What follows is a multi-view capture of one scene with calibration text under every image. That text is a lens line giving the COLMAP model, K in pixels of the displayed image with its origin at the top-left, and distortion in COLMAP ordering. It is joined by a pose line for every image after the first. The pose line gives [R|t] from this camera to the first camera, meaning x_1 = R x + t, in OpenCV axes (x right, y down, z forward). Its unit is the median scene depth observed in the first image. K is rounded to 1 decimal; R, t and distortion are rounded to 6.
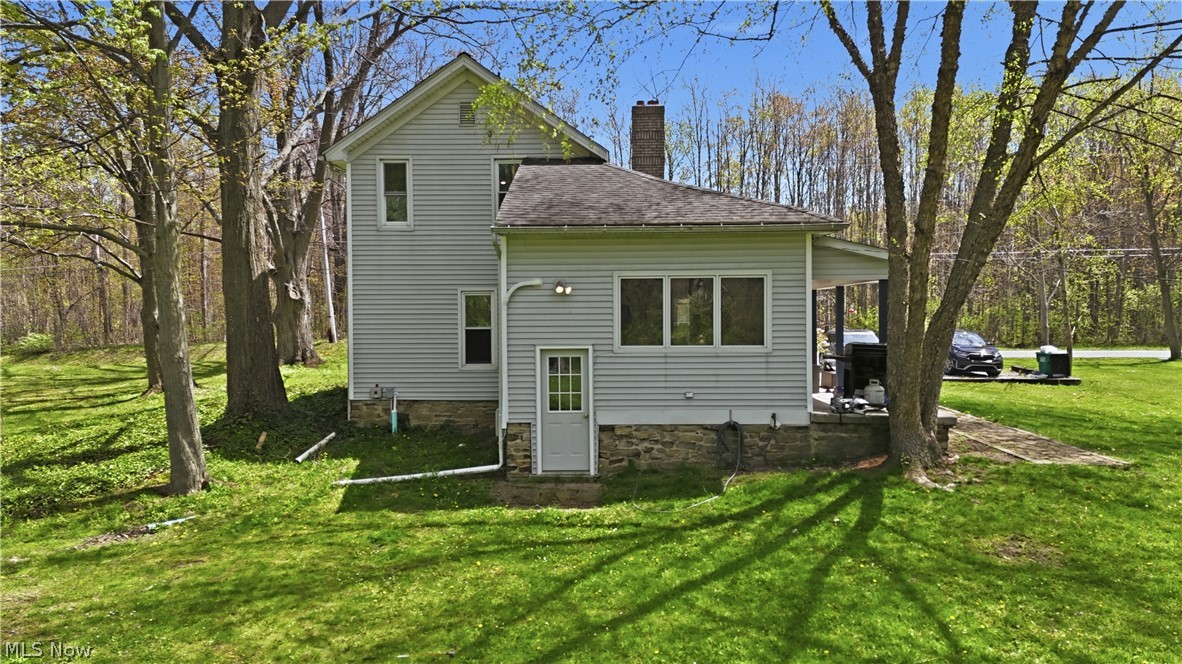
lens RADIAL K [[823.6, 0, 590.7], [0, 823.6, 333.1], [0, 0, 1]] dist [0.001621, -0.000009]
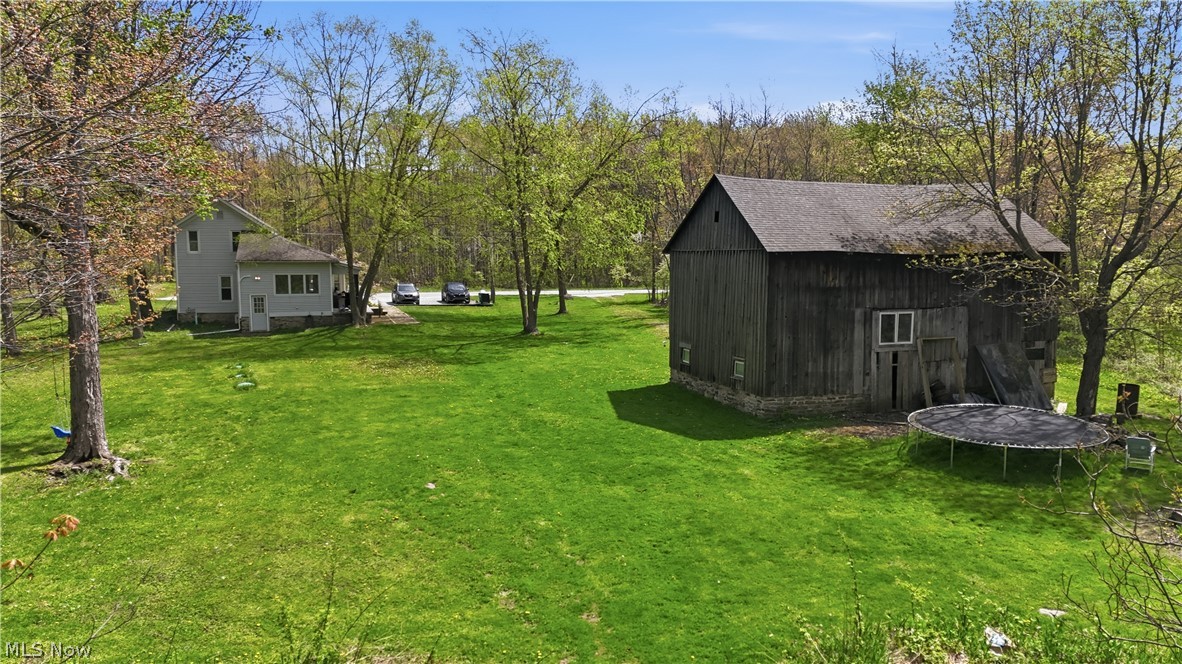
lens RADIAL K [[823.6, 0, 591.7], [0, 823.6, 331.7], [0, 0, 1]] dist [0.001621, -0.000009]
pose [[0.936700, -0.028178, 0.348997, 0.064695], [0.002854, 0.997338, 0.072864, -0.072629], [-0.350121, -0.067255, 0.934287, -2.638891]]
